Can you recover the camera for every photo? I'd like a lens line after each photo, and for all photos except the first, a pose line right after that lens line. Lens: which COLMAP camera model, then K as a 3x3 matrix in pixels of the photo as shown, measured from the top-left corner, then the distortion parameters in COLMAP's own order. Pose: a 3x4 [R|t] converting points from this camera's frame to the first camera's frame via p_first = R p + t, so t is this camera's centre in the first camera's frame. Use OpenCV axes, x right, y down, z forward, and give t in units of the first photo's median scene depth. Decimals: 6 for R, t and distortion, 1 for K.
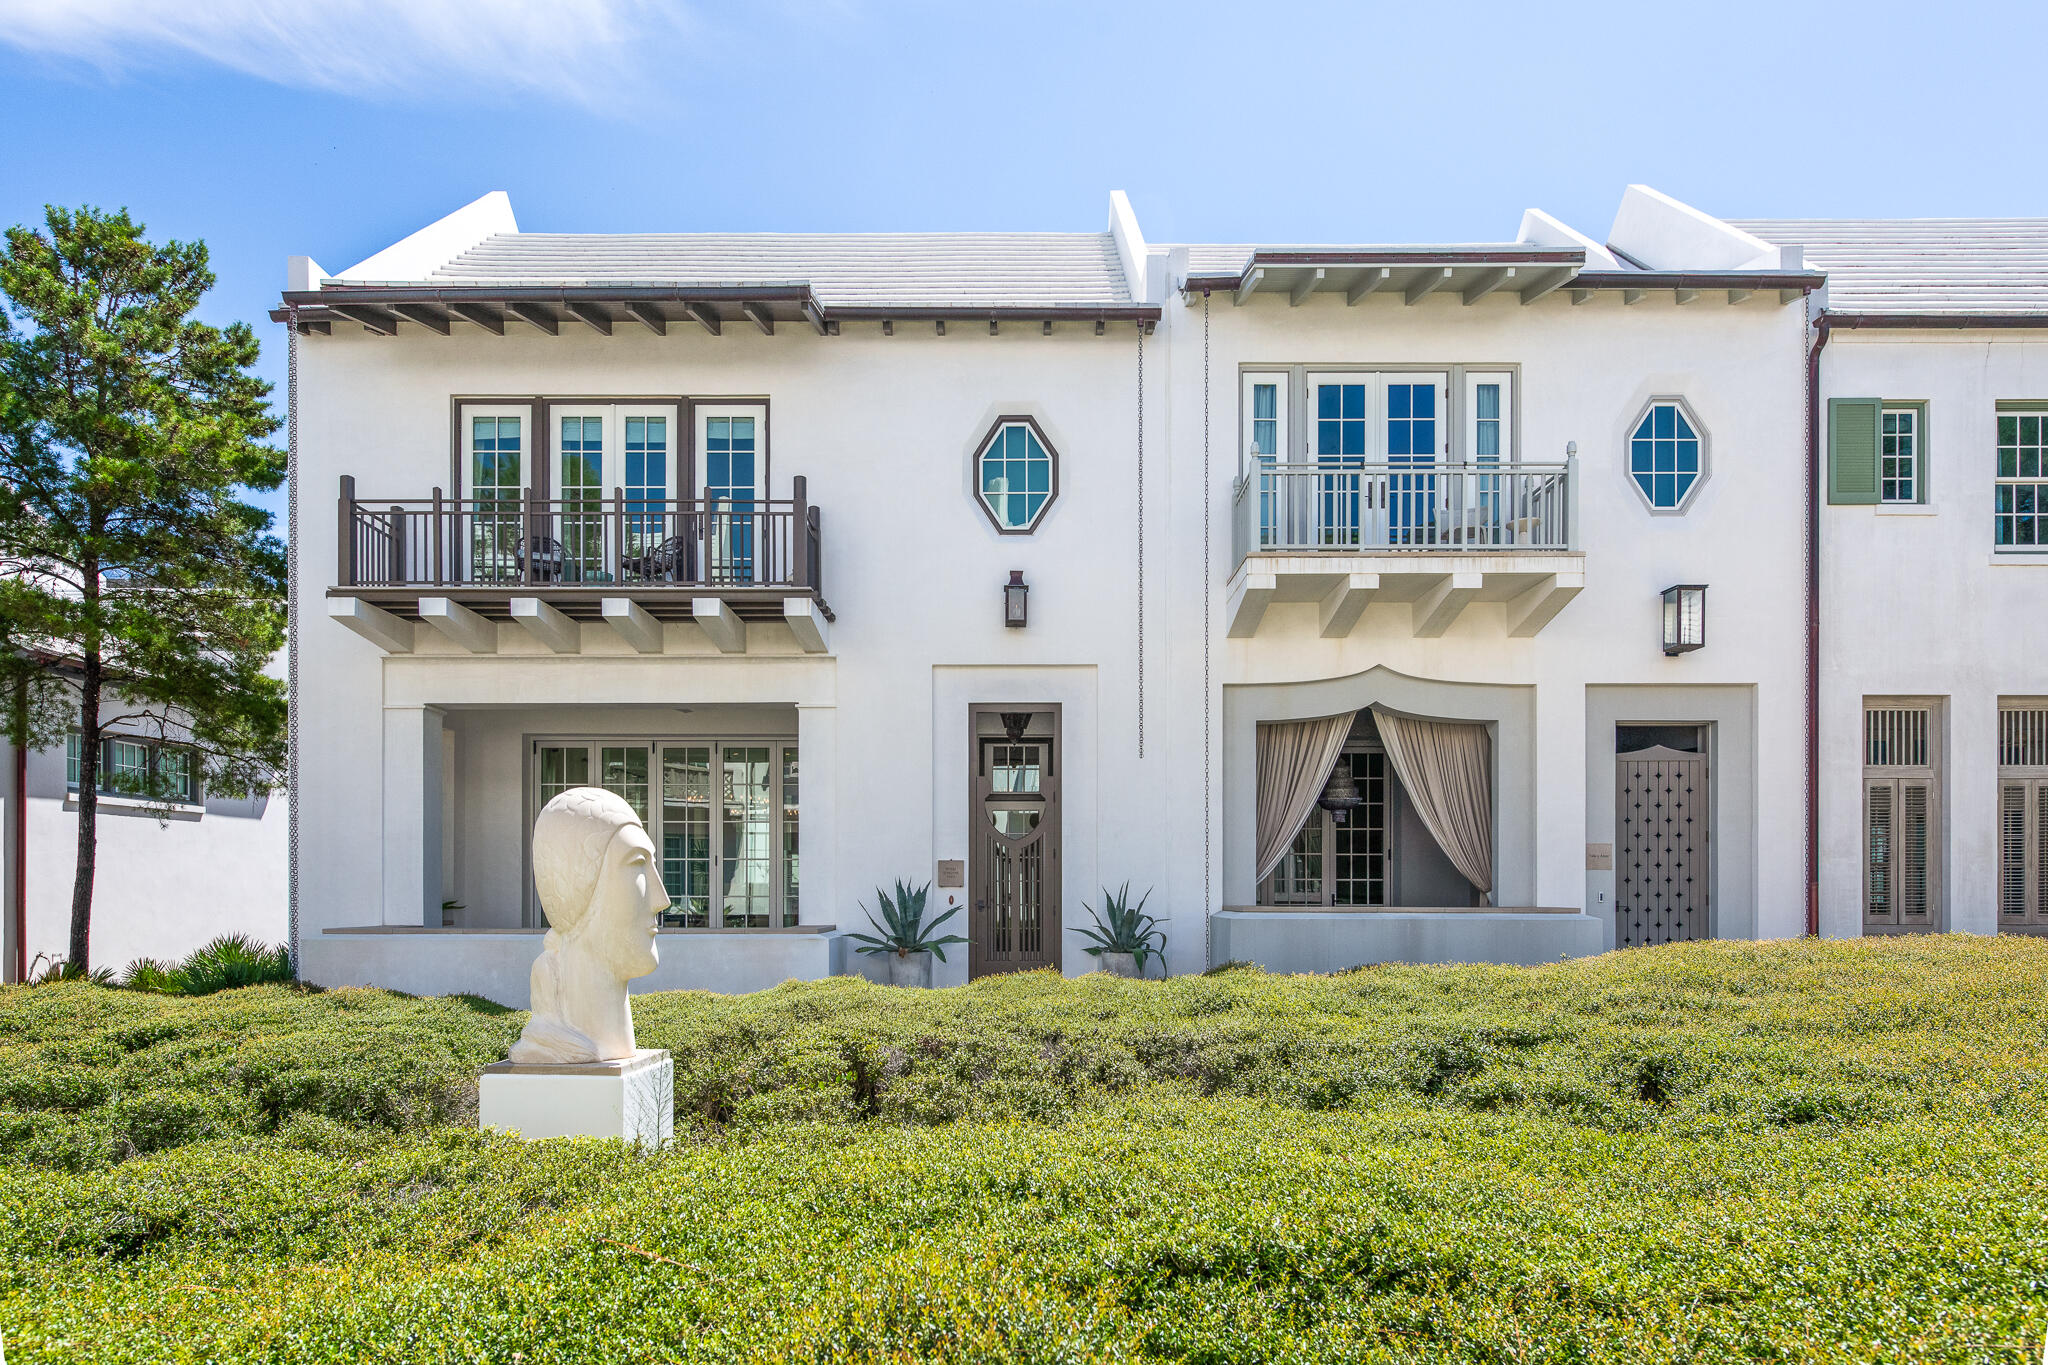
lens RADIAL K [[1181.8, 0, 958.3], [0, 1181.8, 904.9], [0, 0, 1]] dist [0.005893, -0.001434]
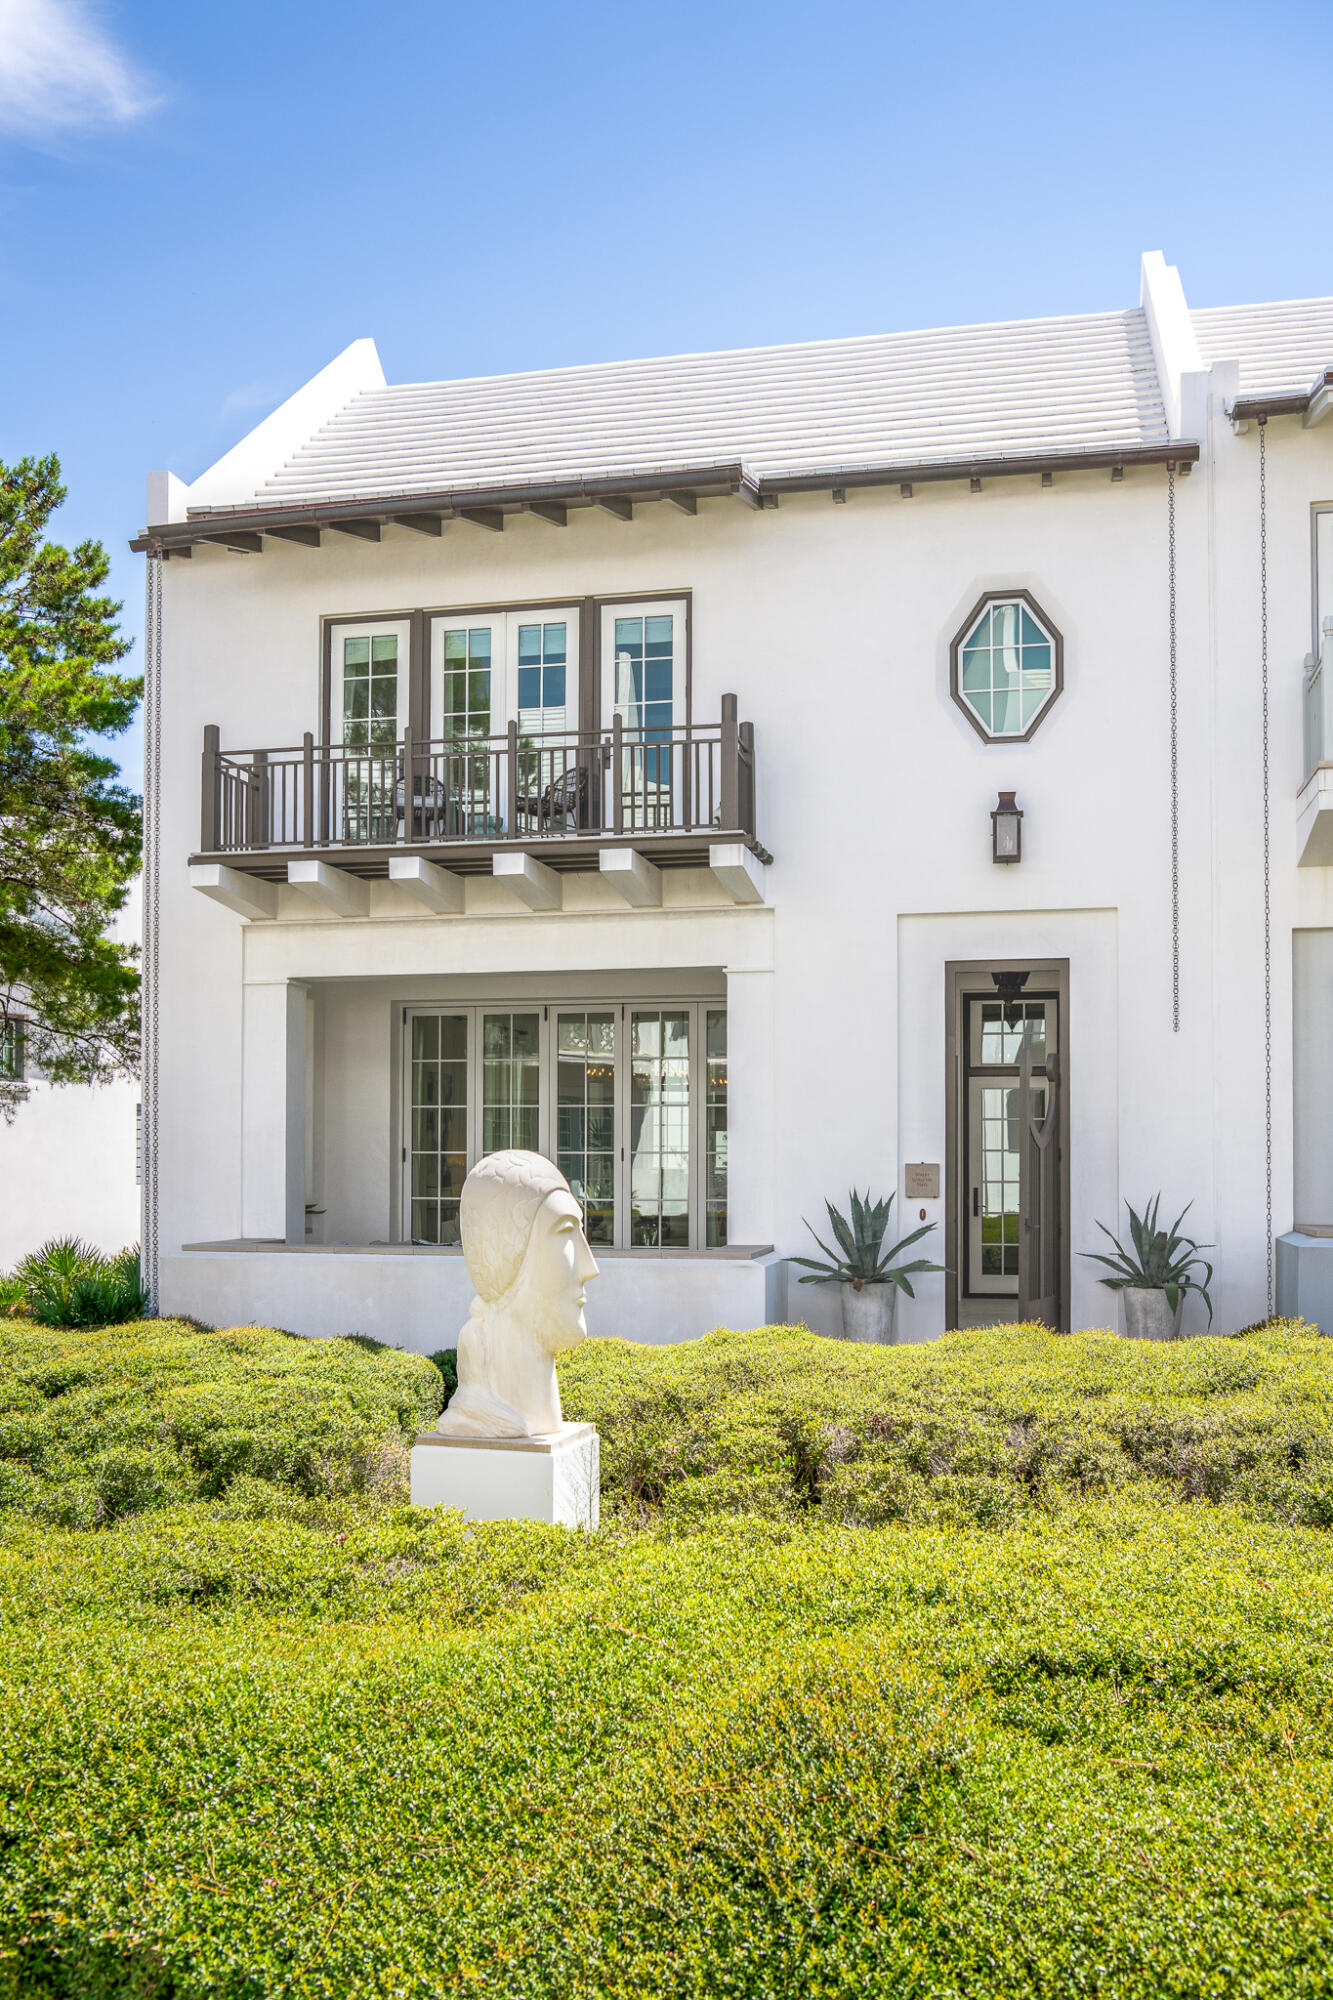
lens RADIAL K [[1703.2, 0, 558.4], [0, 1703.2, 1146.4], [0, 0, 1]] dist [-0.030882, 0.015593]
pose [[0.973802, -0.000730, -0.227395, 0.015950], [-0.001616, 0.999947, -0.010129, -0.039068], [0.227391, 0.010231, 0.973750, -0.151079]]
